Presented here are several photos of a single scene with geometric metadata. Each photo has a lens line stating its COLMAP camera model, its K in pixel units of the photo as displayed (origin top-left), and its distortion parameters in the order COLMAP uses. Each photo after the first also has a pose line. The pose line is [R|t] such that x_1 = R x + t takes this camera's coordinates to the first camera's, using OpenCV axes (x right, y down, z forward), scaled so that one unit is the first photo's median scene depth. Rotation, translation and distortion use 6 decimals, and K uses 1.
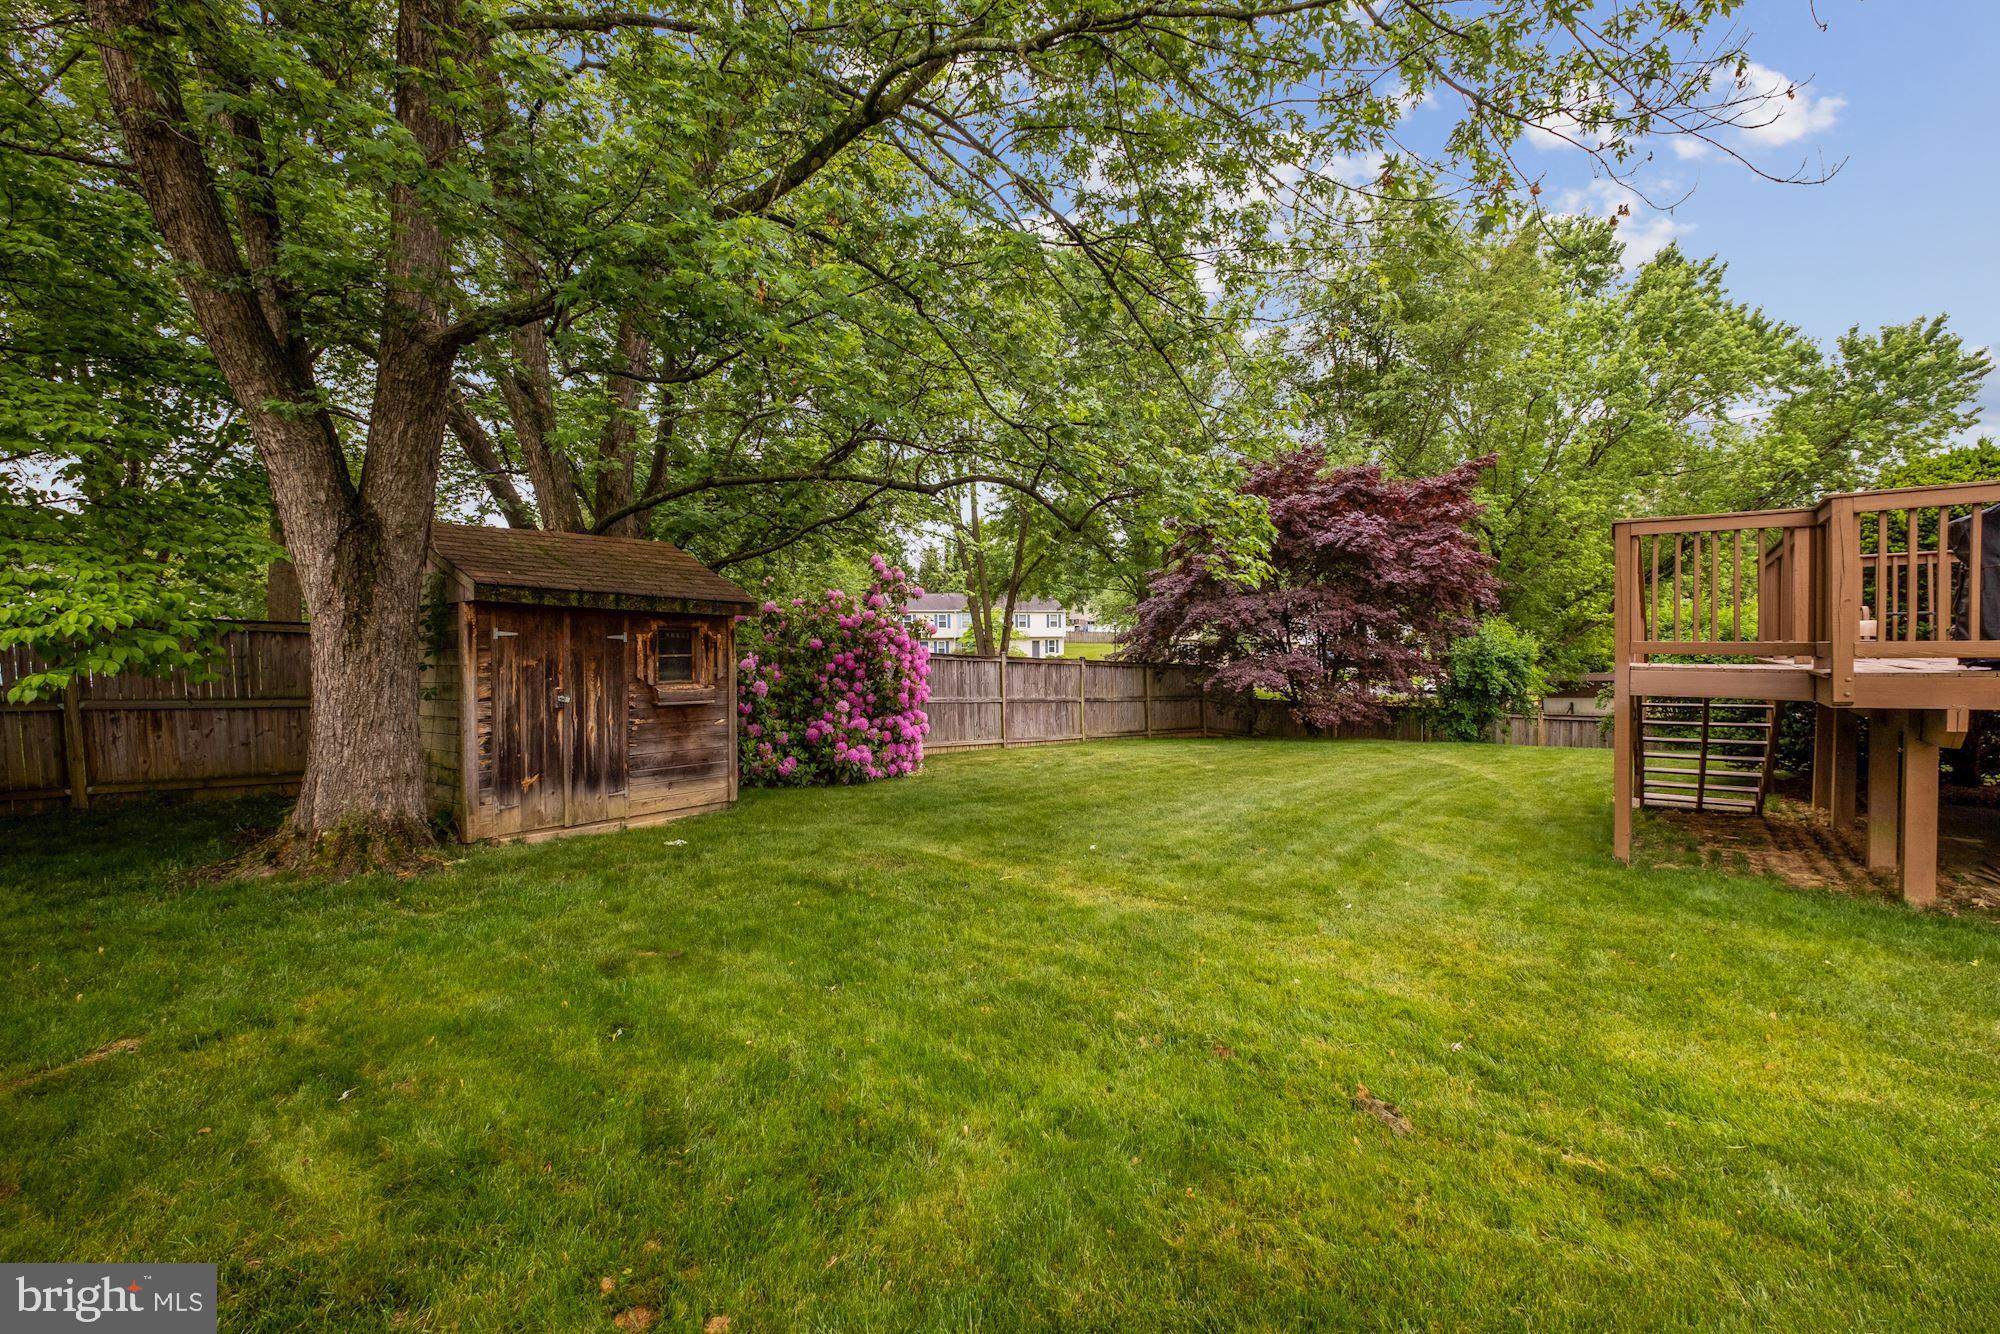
lens RADIAL K [[876.2, 0, 1000.0], [0, 876.2, 667.0], [0, 0, 1]] dist [-0.001126, -0.000672]
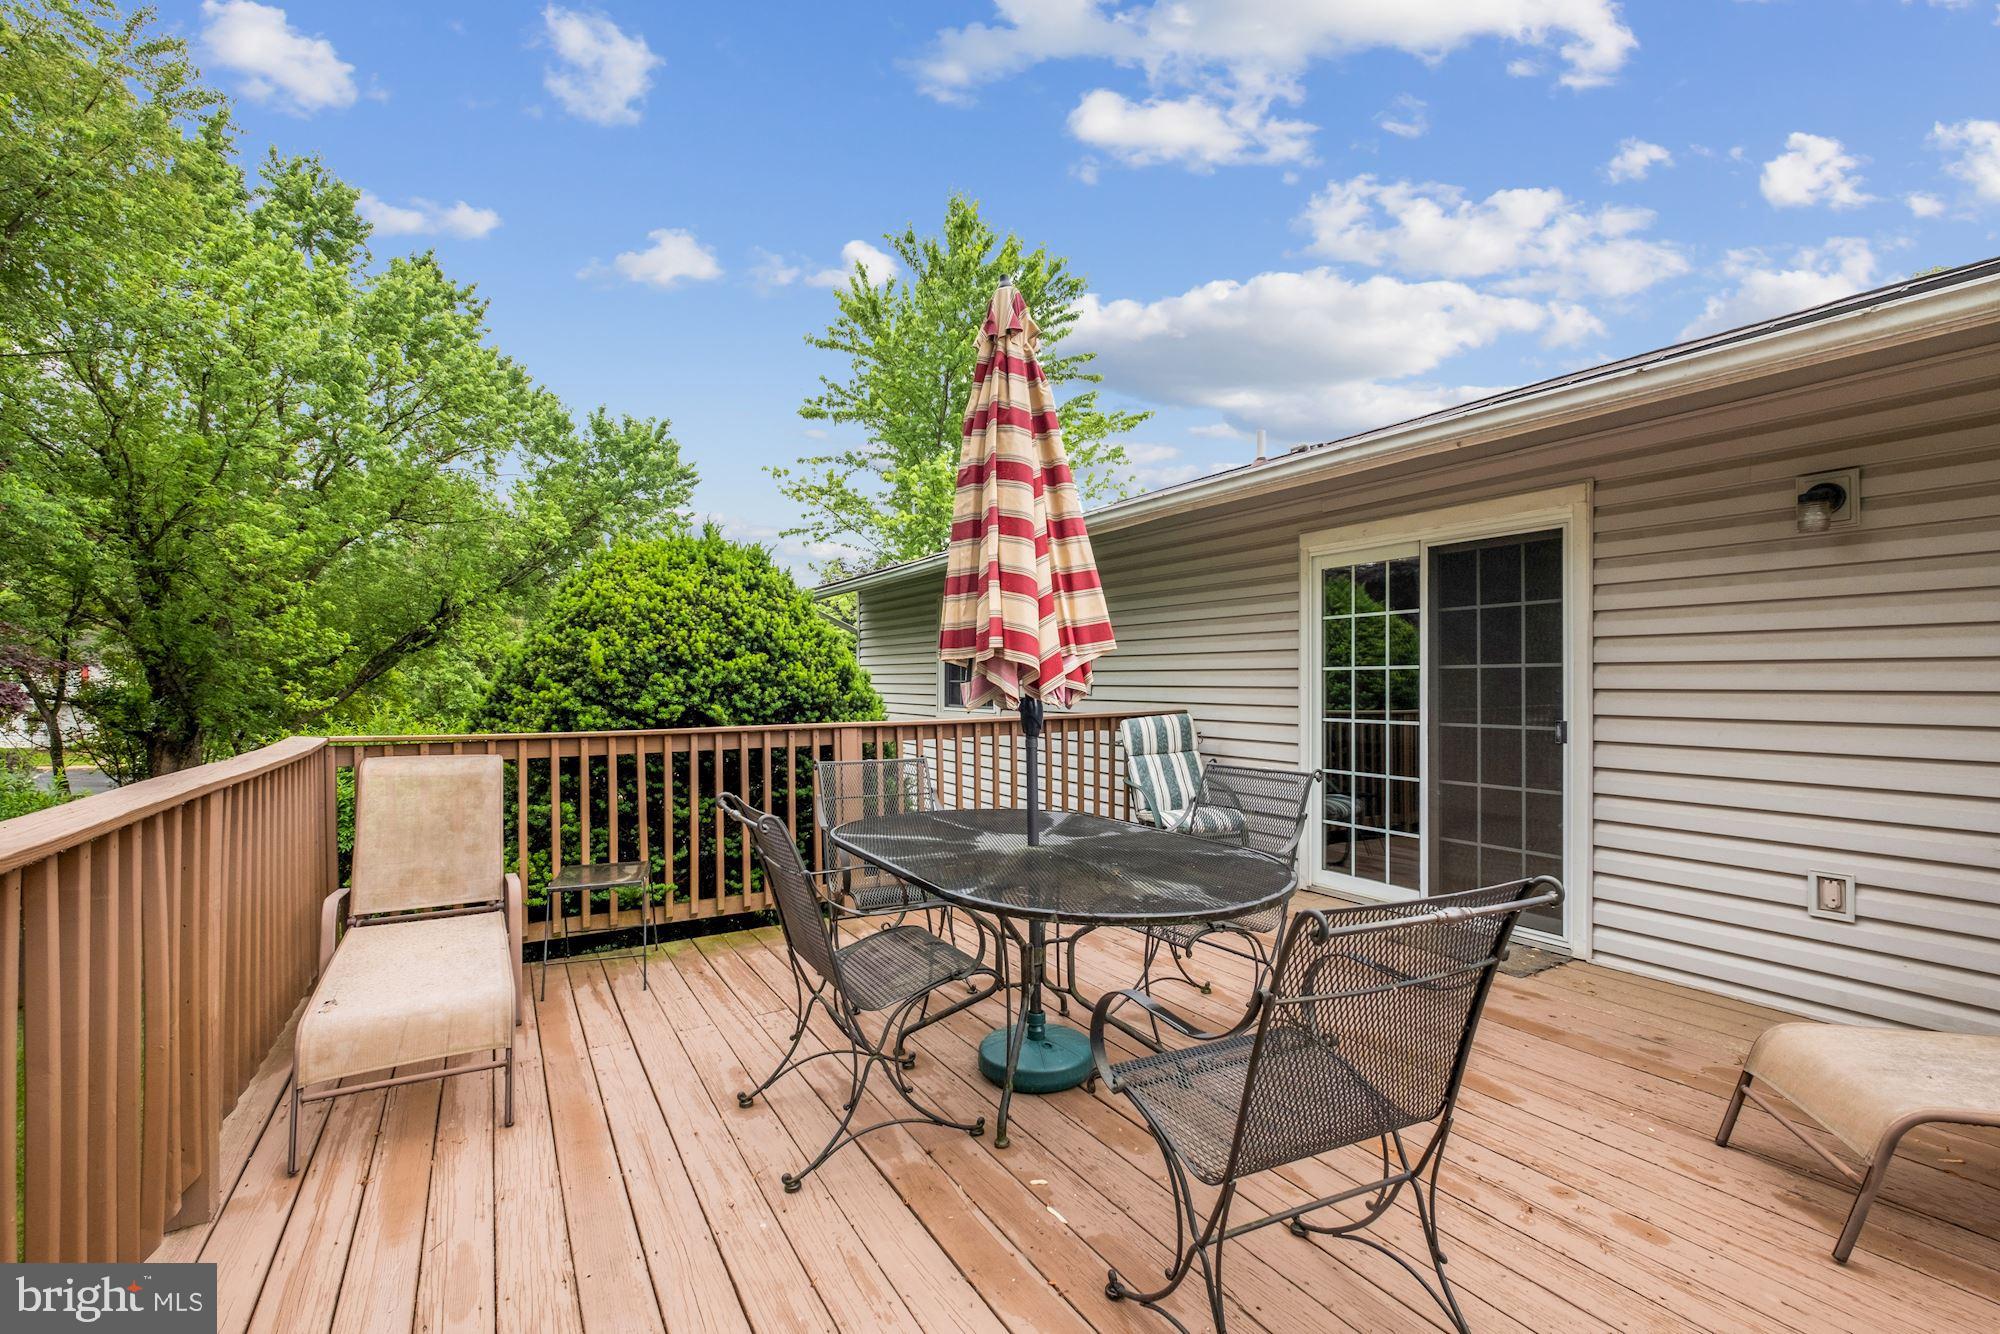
lens RADIAL K [[876.2, 0, 1000.0], [0, 876.2, 667.0], [0, 0, 1]] dist [-0.001126, -0.000672]
pose [[0.379420, 0.024156, 0.924909, 0.238167], [0.022005, 0.999141, -0.035122, -0.050867], [-0.924963, 0.033678, 0.378562, 0.217670]]
